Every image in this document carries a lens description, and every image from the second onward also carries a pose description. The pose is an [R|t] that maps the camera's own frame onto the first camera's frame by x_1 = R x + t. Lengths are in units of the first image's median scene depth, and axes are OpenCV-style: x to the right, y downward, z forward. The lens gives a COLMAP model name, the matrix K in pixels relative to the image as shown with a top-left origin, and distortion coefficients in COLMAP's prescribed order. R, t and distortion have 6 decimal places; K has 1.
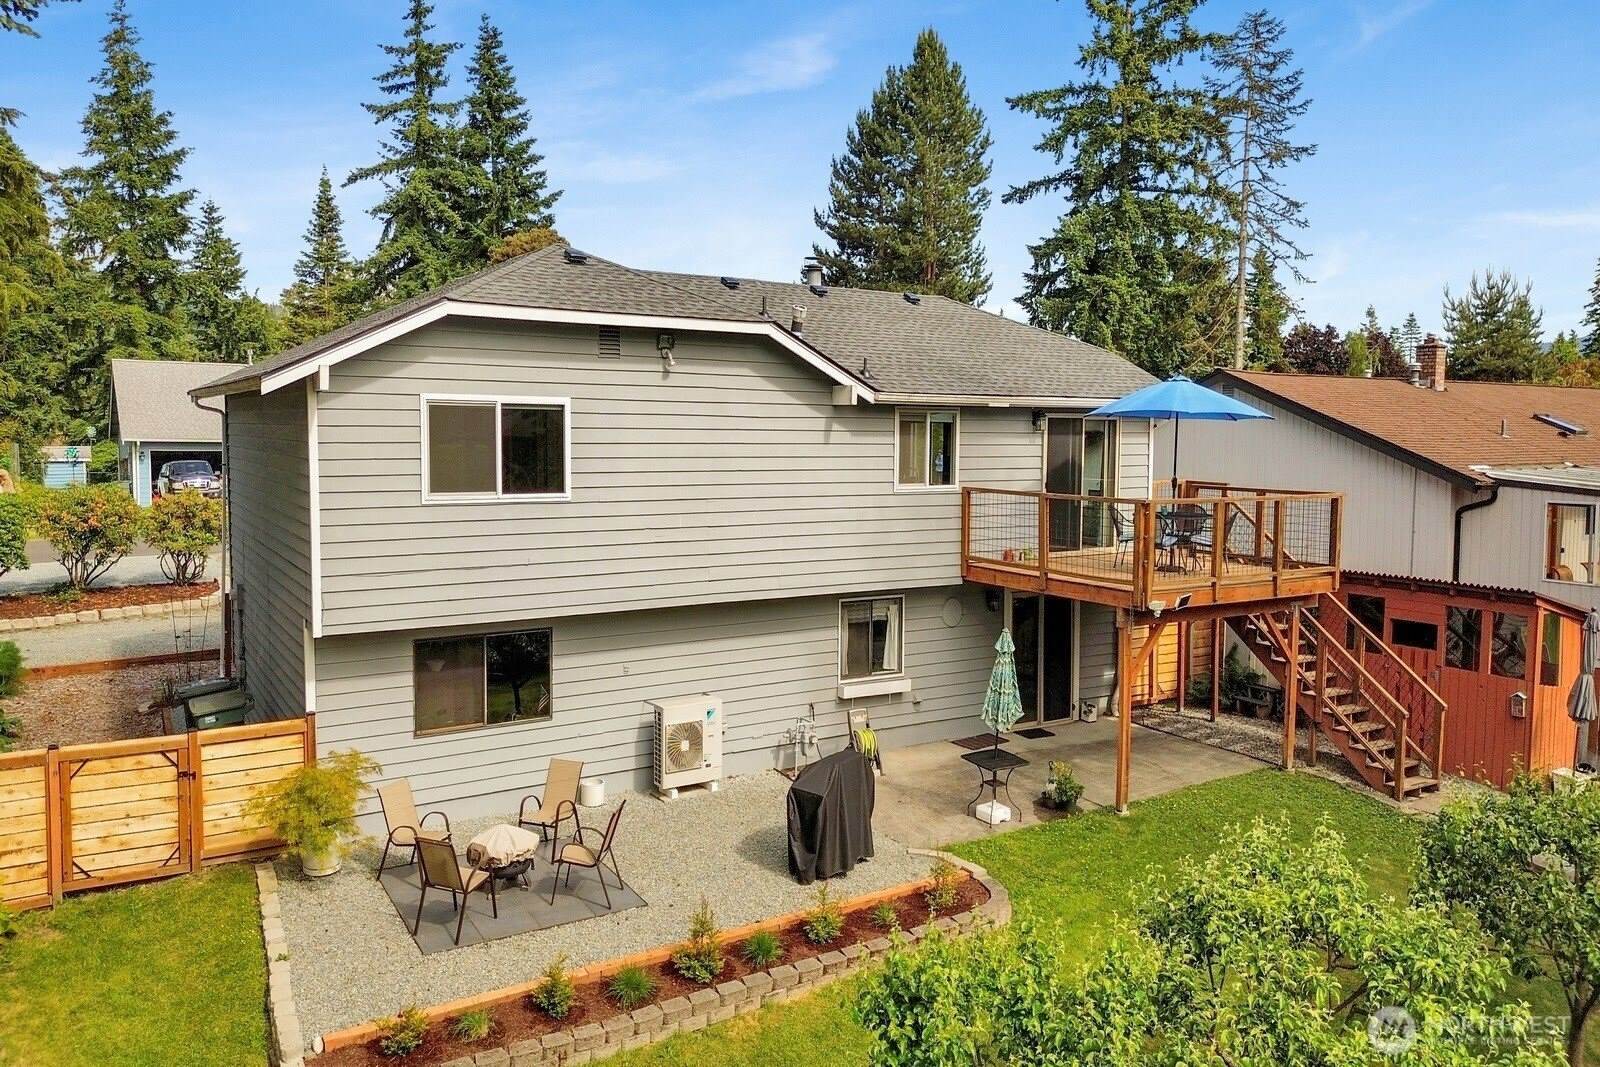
lens RADIAL K [[1119.5, 0, 802.6], [0, 1119.5, 519.9], [0, 0, 1]] dist [0.014629, -0.003606]
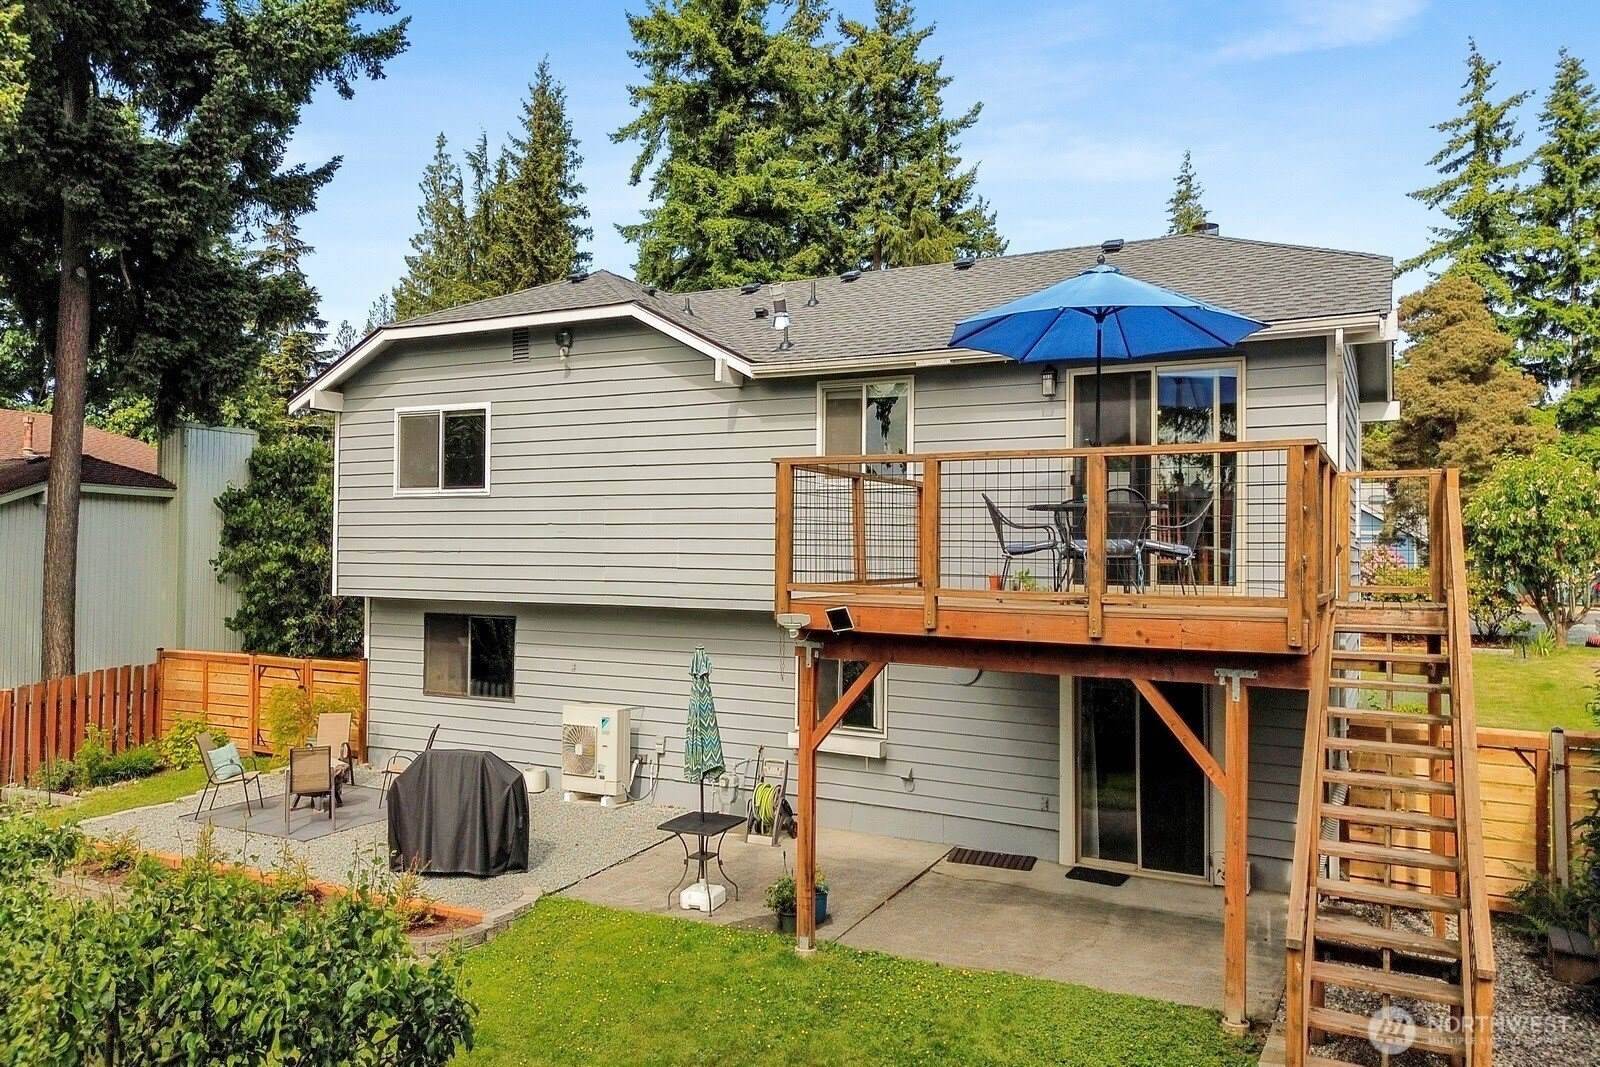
lens RADIAL K [[1119.5, 0, 786.6], [0, 1119.5, 541.7], [0, 0, 1]] dist [0.014629, -0.003606]
pose [[0.517459, -0.012960, -0.855610, 0.807839], [-0.072741, 0.995600, -0.059073, 0.065682], [0.852611, 0.092806, 0.514239, 0.626945]]
